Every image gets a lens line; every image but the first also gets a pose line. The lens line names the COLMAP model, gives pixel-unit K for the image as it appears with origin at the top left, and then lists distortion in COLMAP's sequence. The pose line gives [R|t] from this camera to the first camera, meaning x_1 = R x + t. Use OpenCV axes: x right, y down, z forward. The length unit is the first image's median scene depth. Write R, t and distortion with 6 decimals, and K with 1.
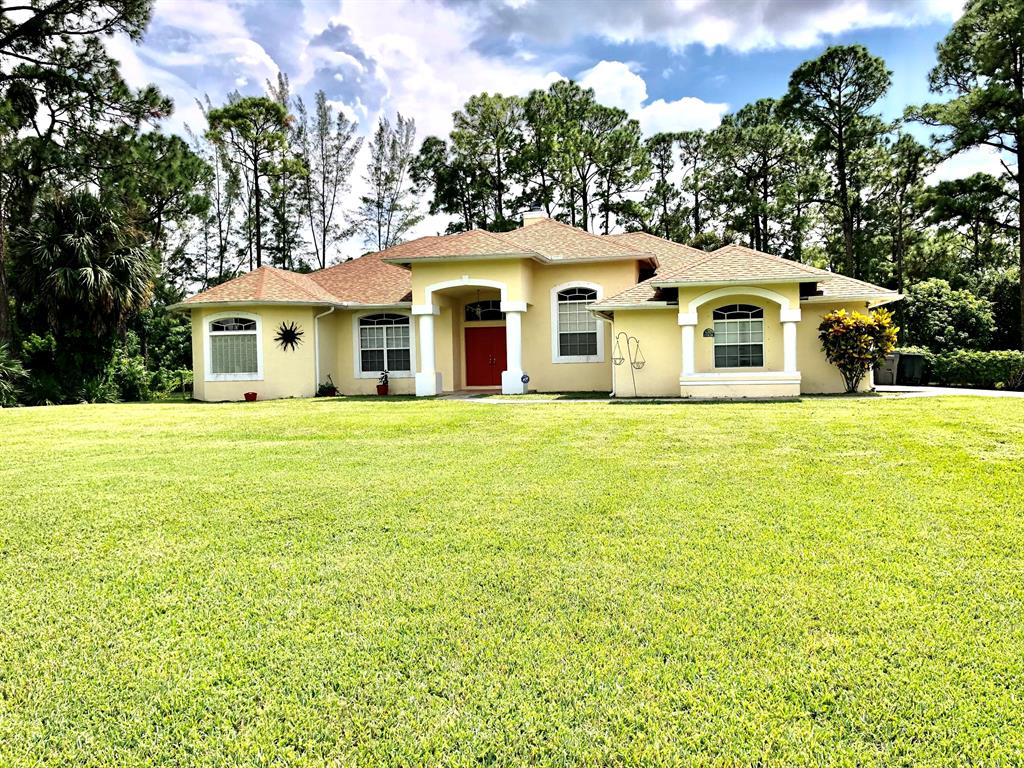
lens RADIAL K [[835.8, 0, 510.5], [0, 835.8, 387.1], [0, 0, 1]] dist [0.025839, -0.004037]
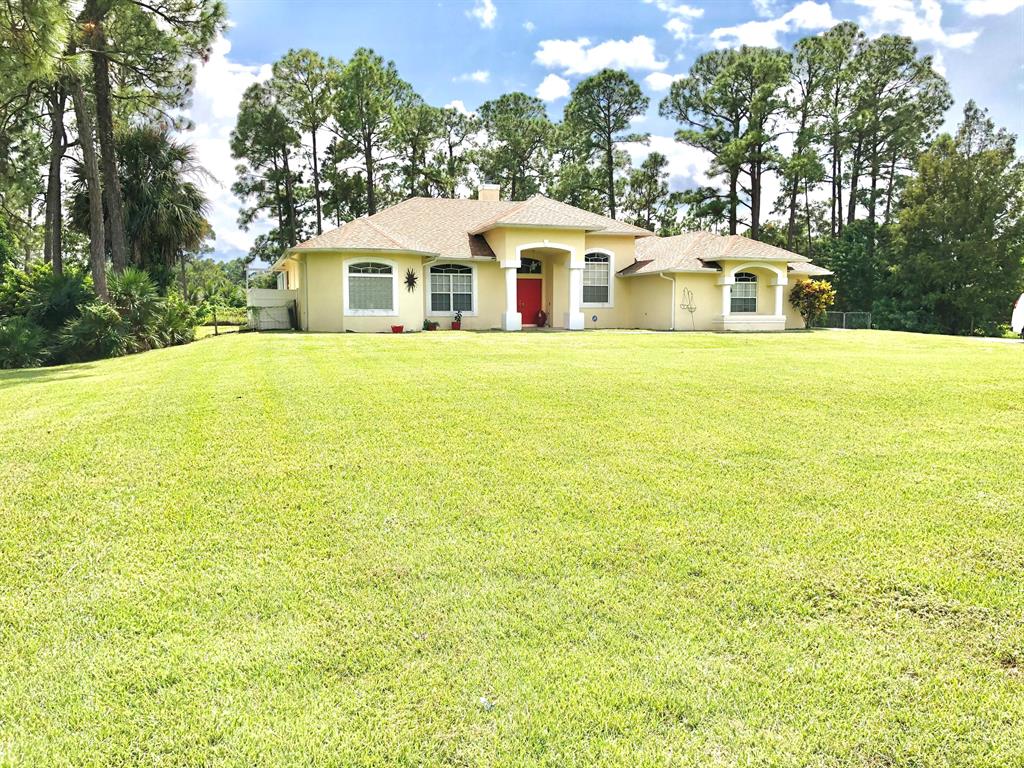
lens RADIAL K [[835.8, 0, 518.2], [0, 835.8, 379.5], [0, 0, 1]] dist [0.025839, -0.004037]
pose [[0.856739, -0.020772, 0.515332, -0.761009], [-0.005082, 0.998800, 0.048708, 0.023733], [-0.515725, -0.044349, 0.855605, -0.125291]]
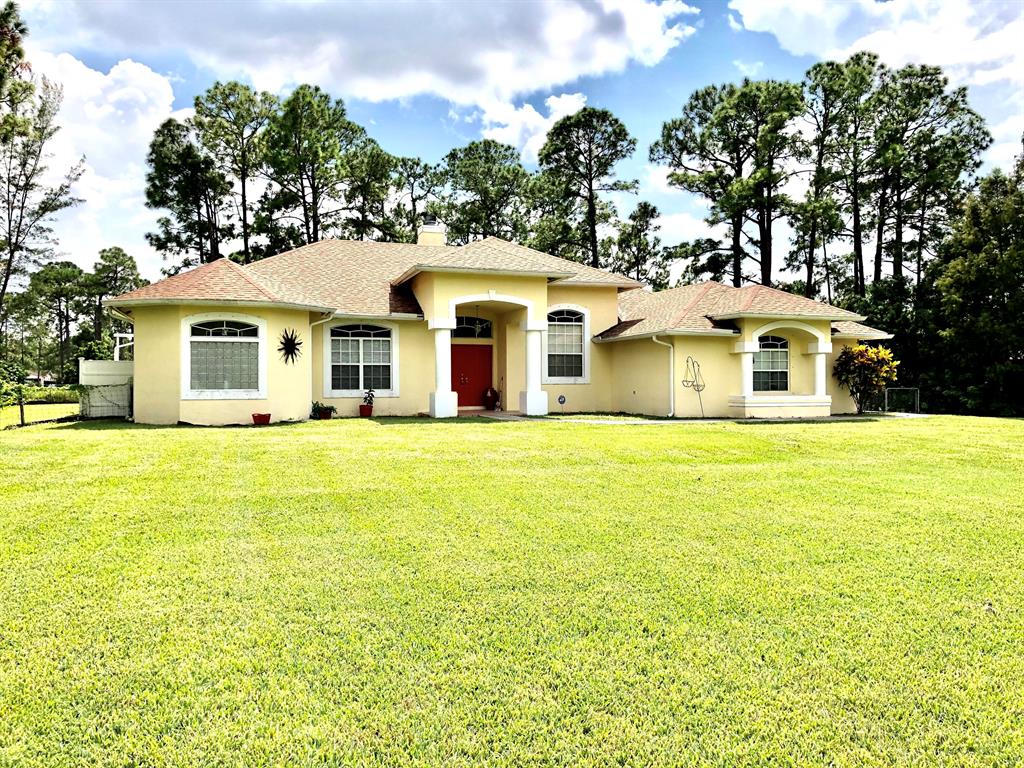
lens RADIAL K [[835.8, 0, 516.1], [0, 835.8, 385.9], [0, 0, 1]] dist [0.025839, -0.004037]
pose [[0.853918, 0.016396, 0.520149, -0.506102], [-0.002035, 0.999601, -0.028168, 0.001674], [-0.520403, 0.022995, 0.853611, 0.173271]]
